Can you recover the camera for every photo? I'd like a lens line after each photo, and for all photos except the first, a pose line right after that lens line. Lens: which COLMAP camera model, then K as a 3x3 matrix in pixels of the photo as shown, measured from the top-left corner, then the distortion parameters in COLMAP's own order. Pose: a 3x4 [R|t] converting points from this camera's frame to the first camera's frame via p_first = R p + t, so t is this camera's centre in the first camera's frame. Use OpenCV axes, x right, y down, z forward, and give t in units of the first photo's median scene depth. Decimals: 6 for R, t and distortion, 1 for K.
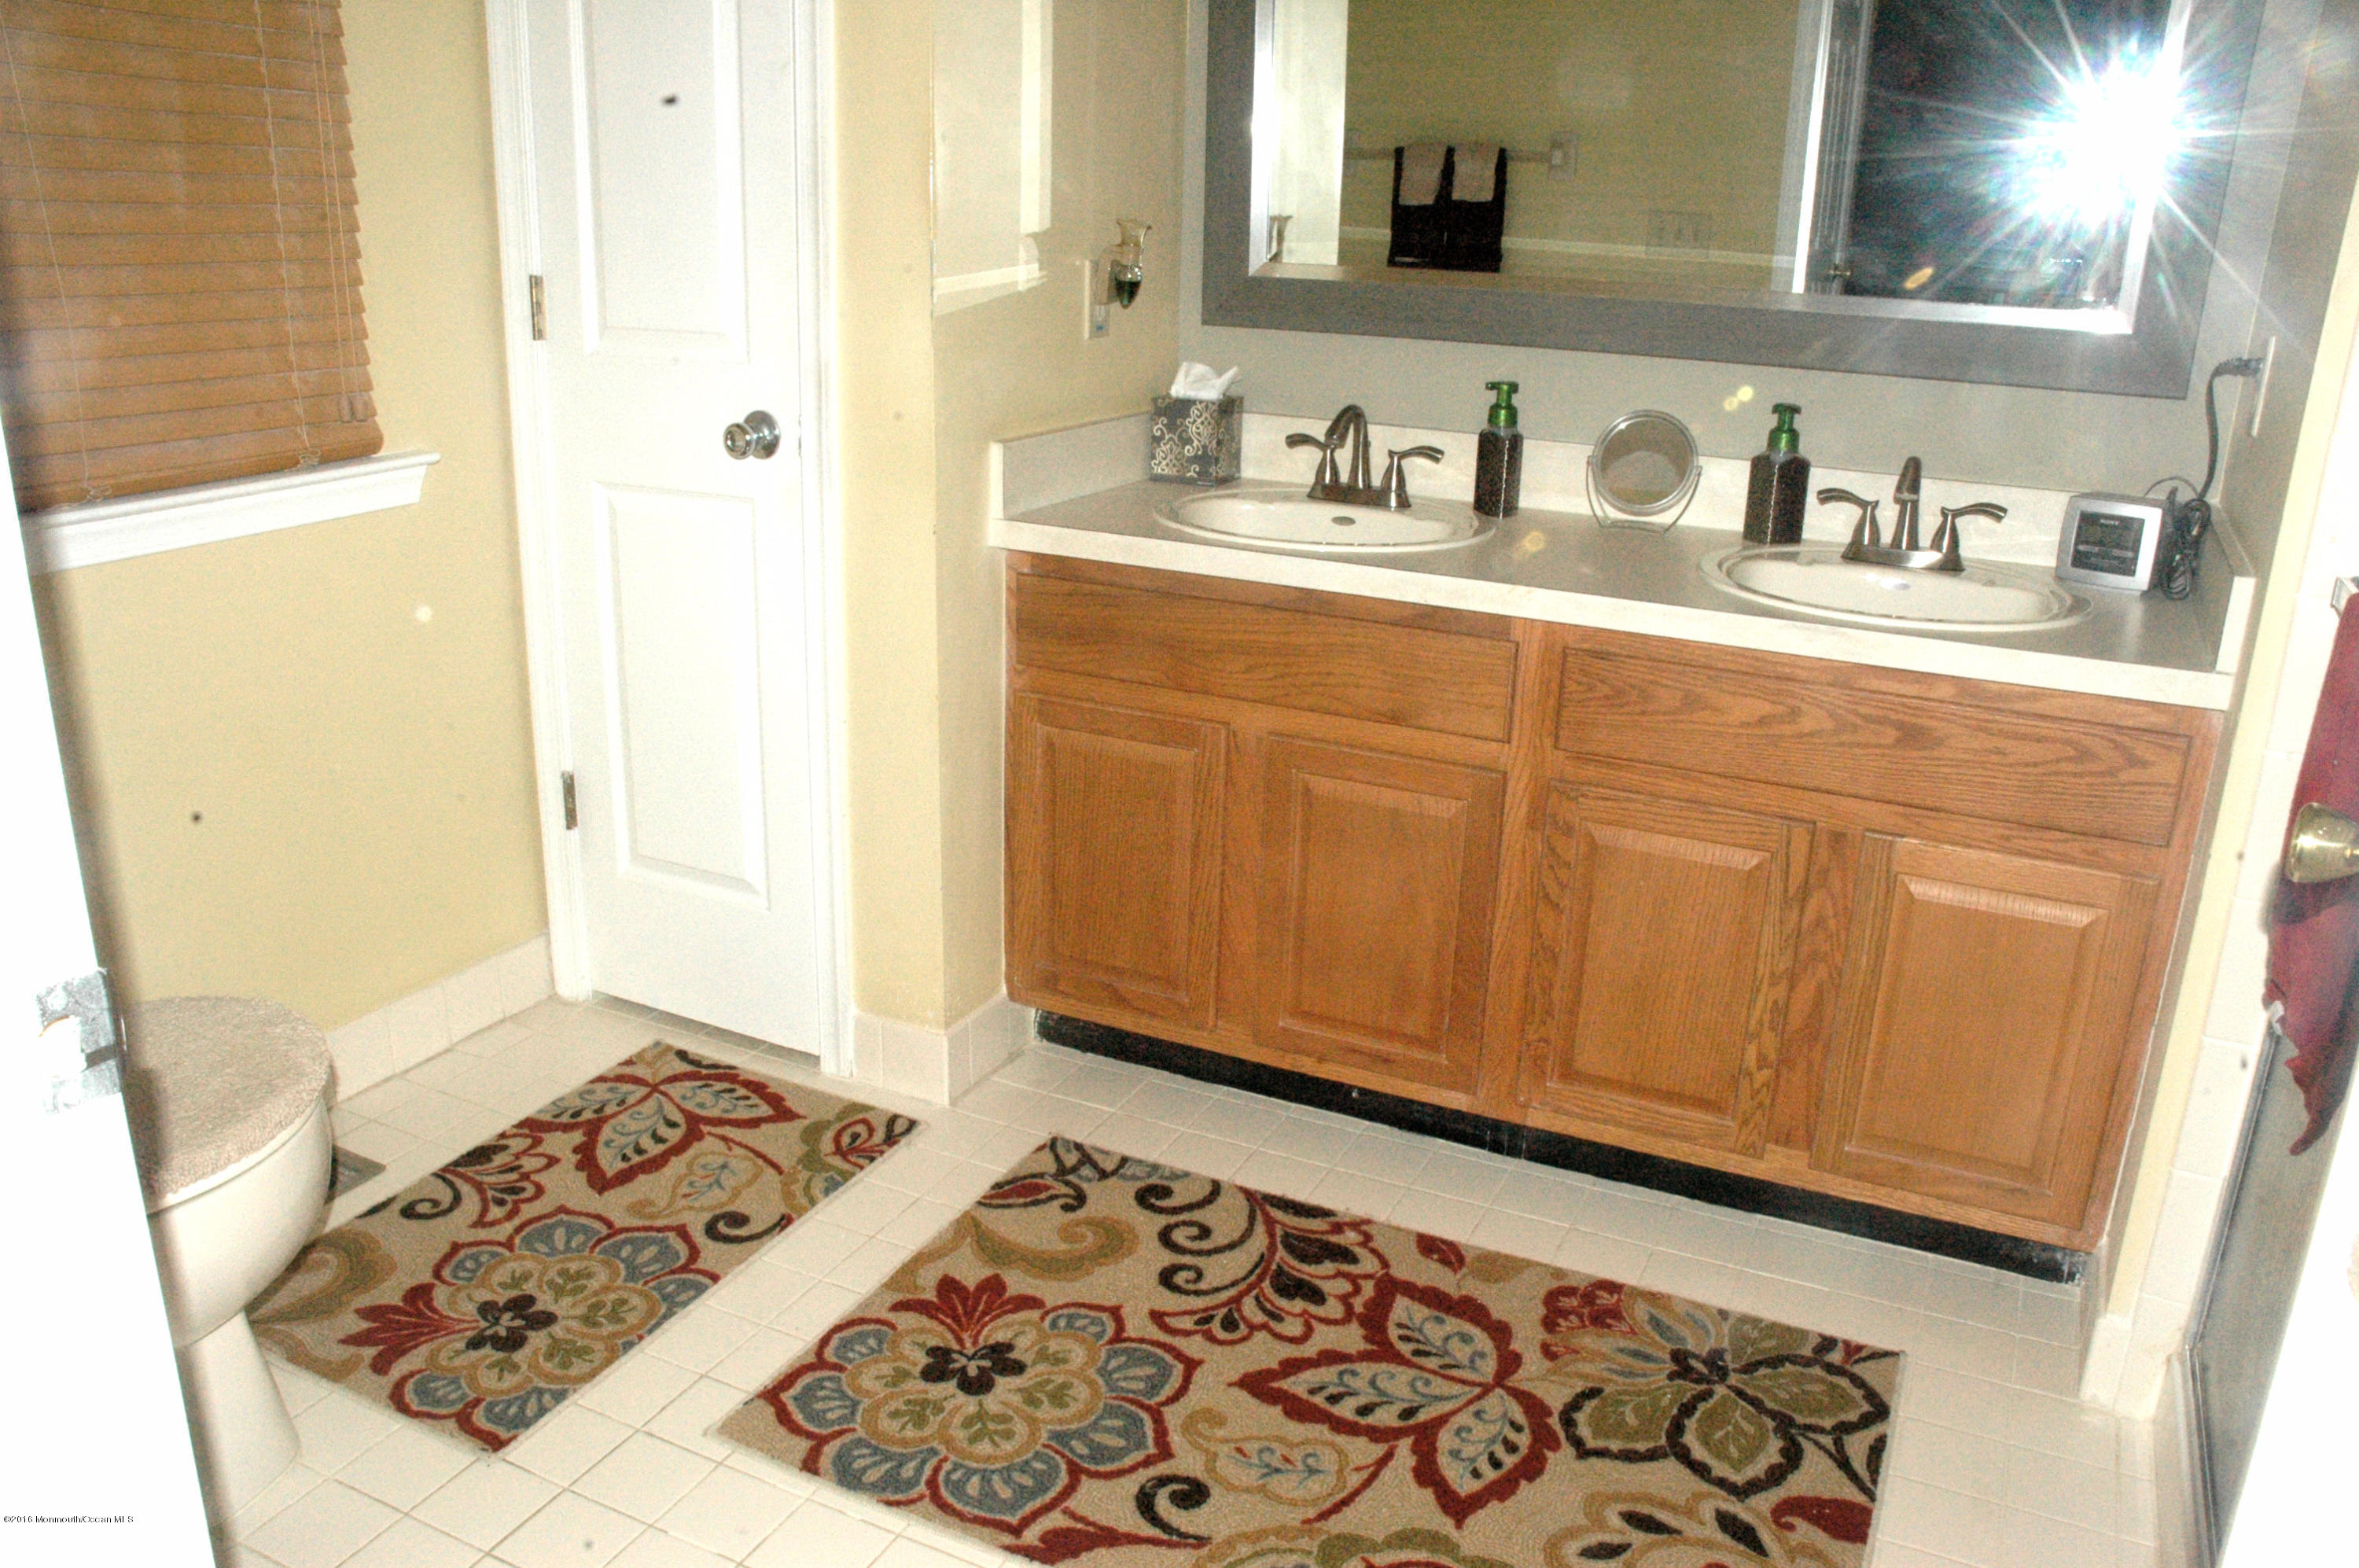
lens RADIAL K [[1851.5, 0, 1173.1], [0, 1851.5, 779.7], [0, 0, 1]] dist [-0.121337, 0.057902]
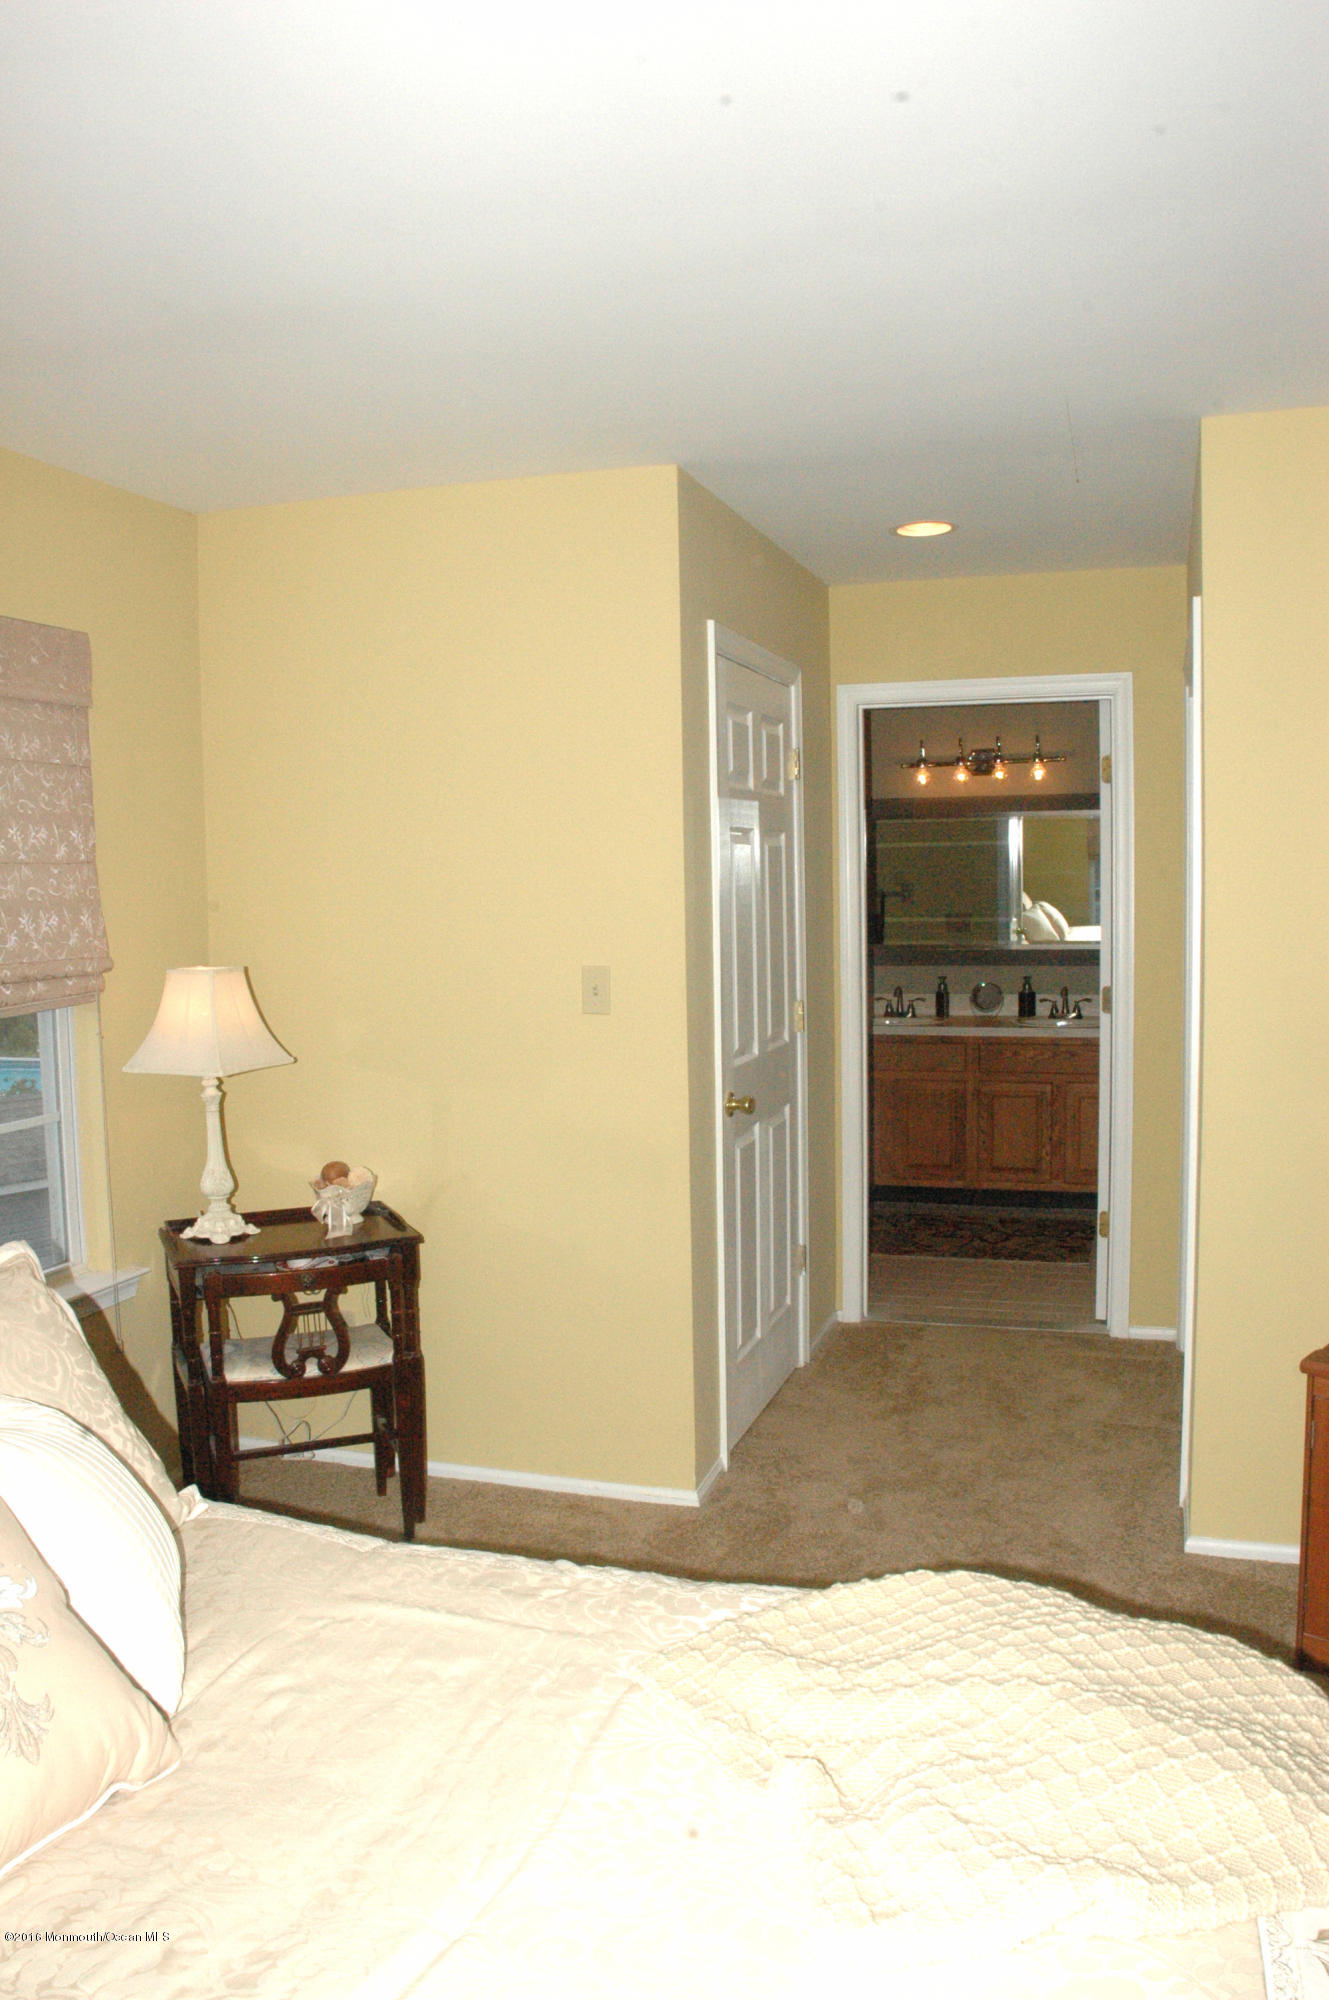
lens RADIAL K [[1569.7, 0, 666.9], [0, 1569.7, 1004.7], [0, 0, 1]] dist [-0.121337, 0.057902]
pose [[0.988370, -0.051837, 0.142959, -0.759058], [0.085245, 0.967372, -0.238588, 0.490536], [-0.125927, 0.248000, 0.960541, -1.731042]]
